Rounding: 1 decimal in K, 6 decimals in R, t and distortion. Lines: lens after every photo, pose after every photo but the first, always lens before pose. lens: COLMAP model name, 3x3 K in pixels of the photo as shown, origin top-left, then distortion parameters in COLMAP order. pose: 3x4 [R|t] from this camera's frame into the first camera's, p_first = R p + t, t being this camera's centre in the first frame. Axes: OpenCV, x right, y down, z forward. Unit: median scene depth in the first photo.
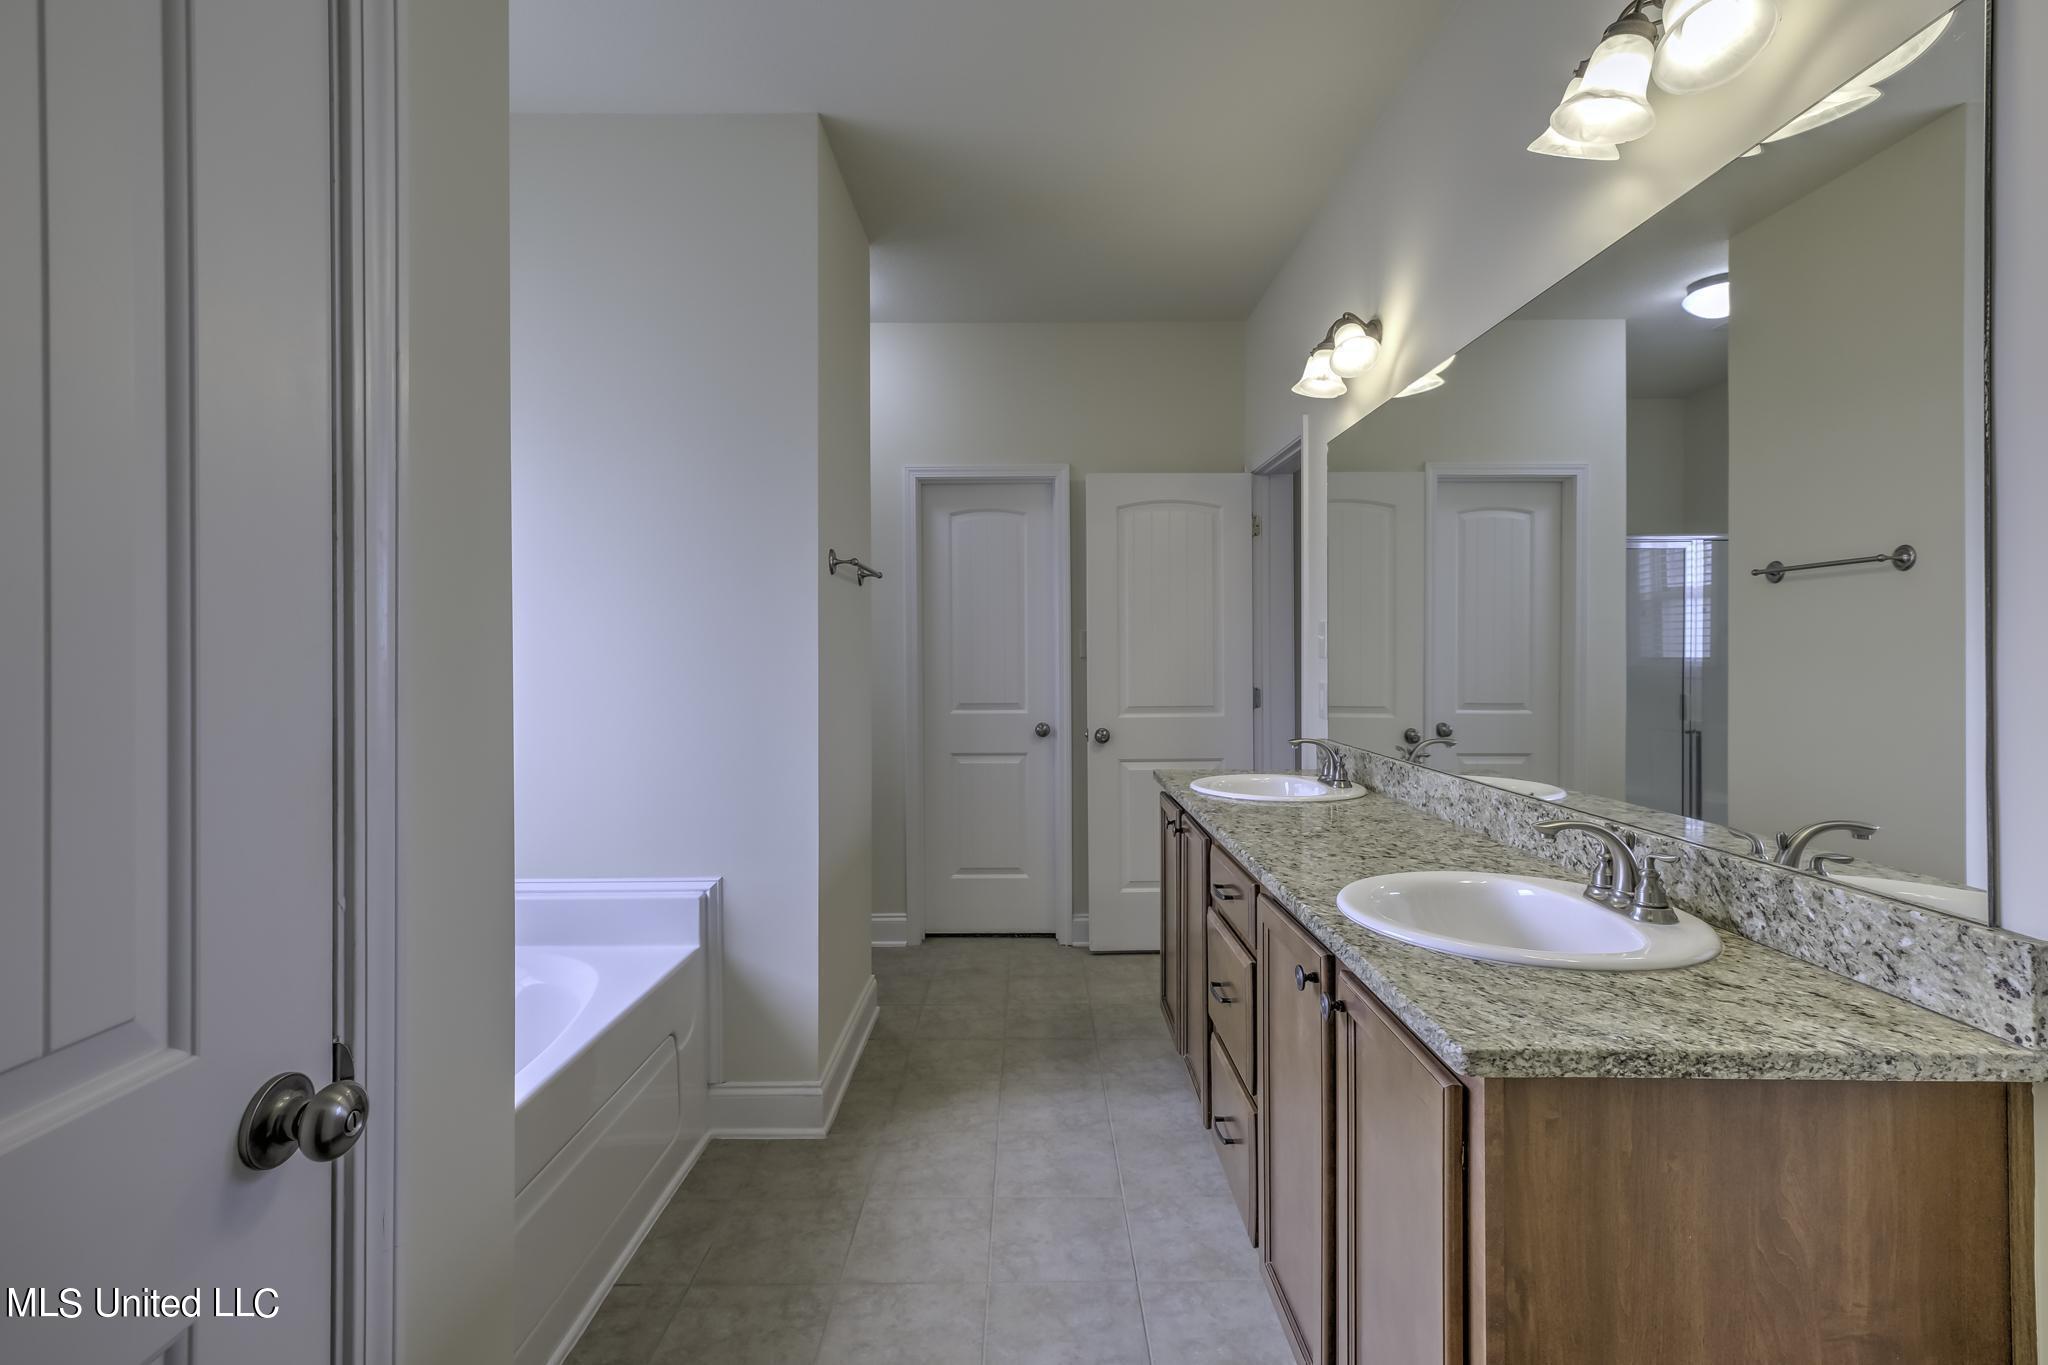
lens RADIAL K [[957.5, 0, 1021.7], [0, 957.5, 663.3], [0, 0, 1]] dist [0.010763, -0.001241]
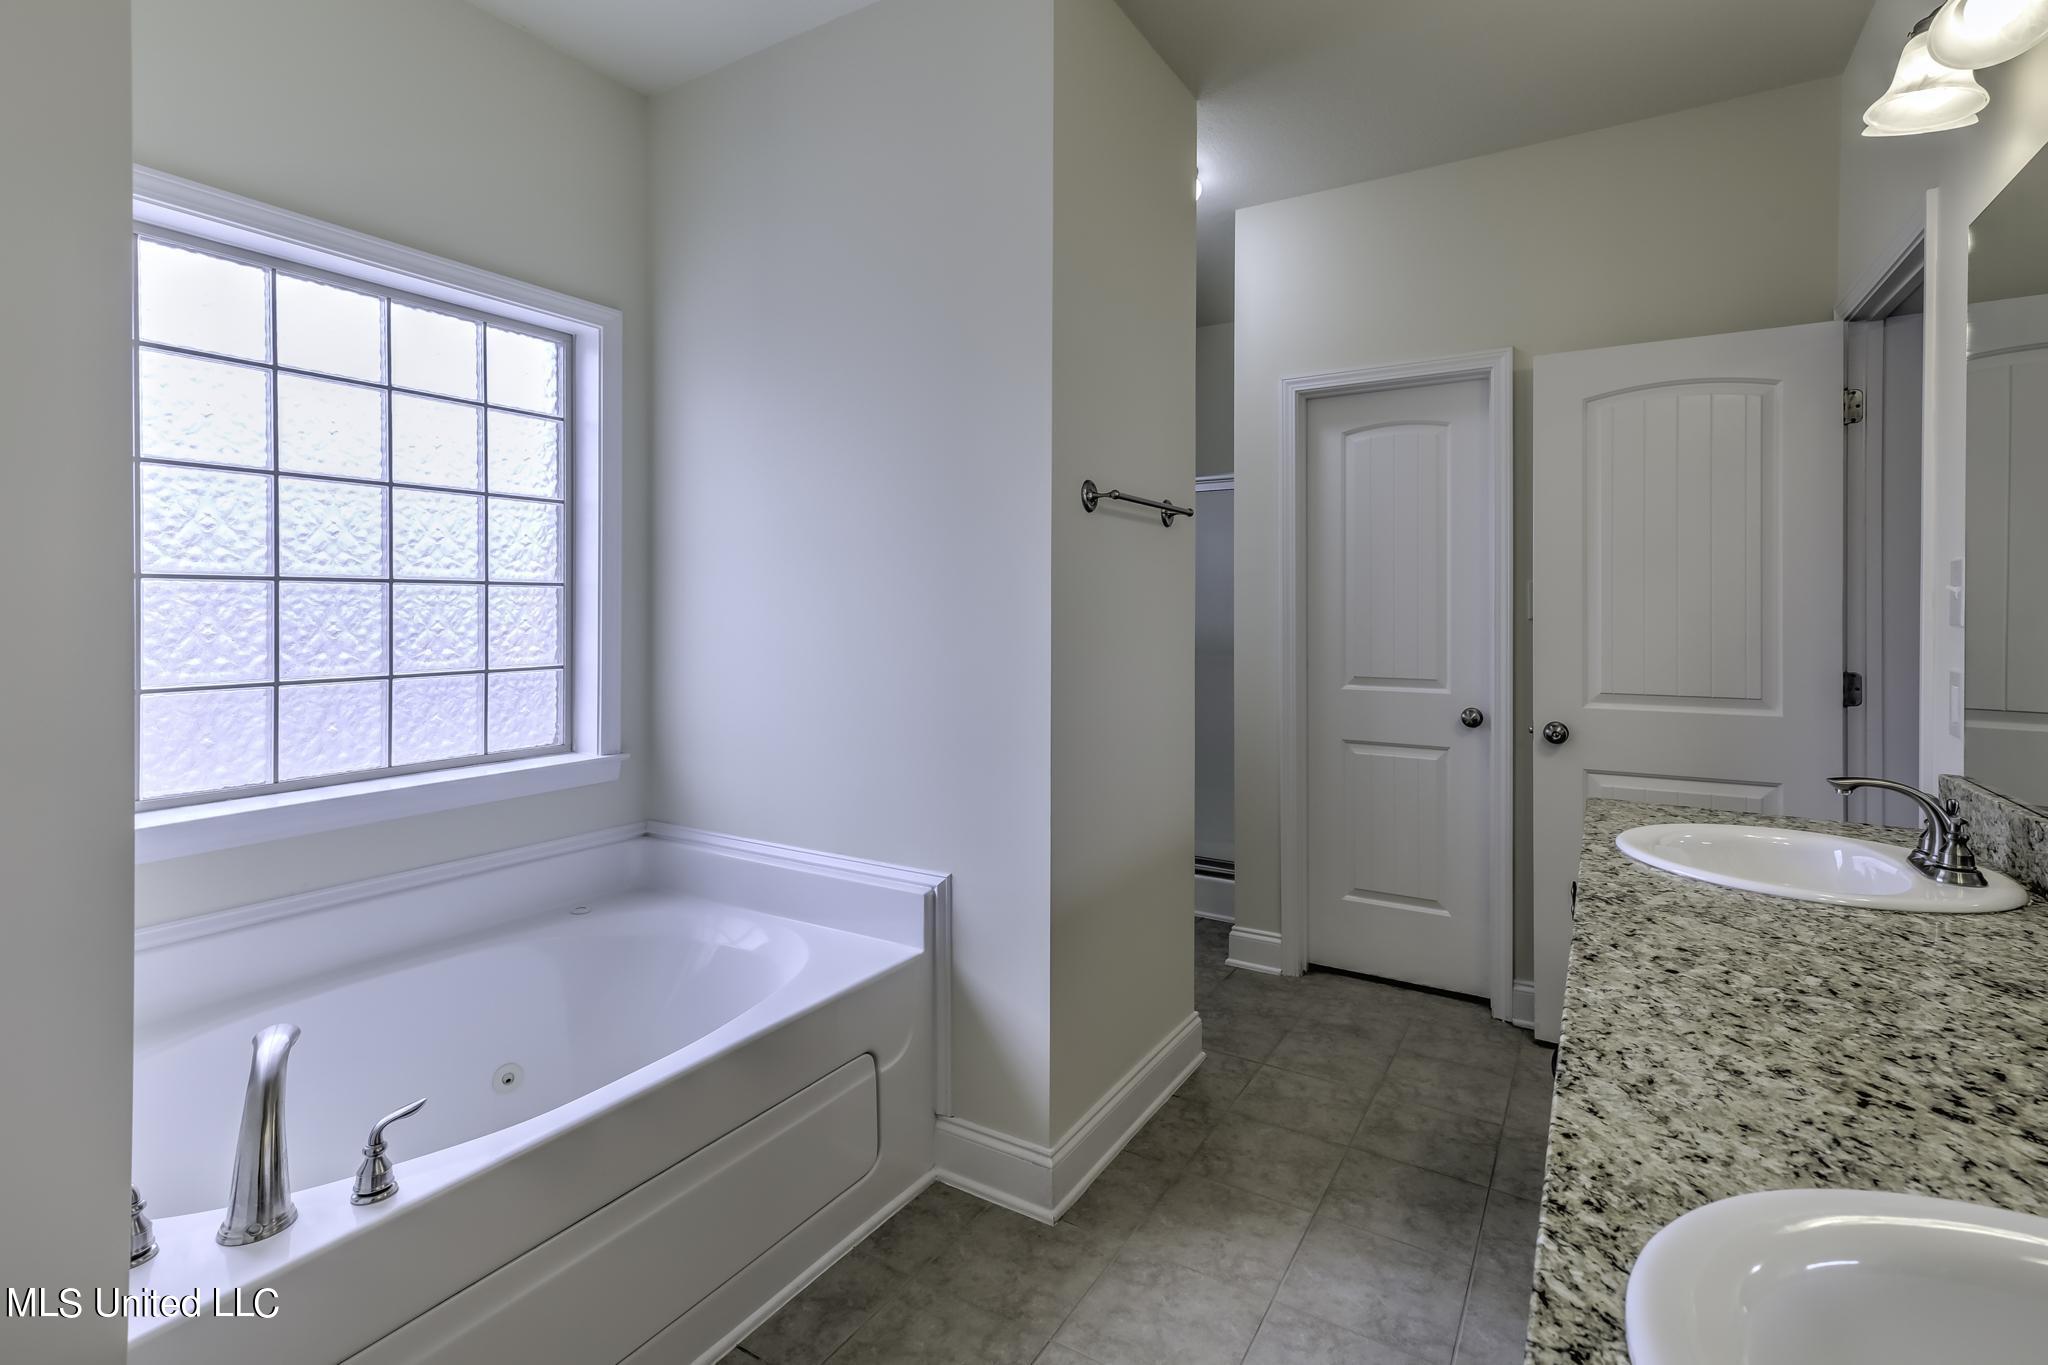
lens RADIAL K [[957.5, 0, 1032.2], [0, 957.5, 618.4], [0, 0, 1]] dist [0.010763, -0.001241]
pose [[0.851042, 0.012010, -0.524960, 0.161416], [-0.012885, 0.999915, 0.001988, -0.004444], [0.524940, 0.005072, 0.851124, 0.269270]]
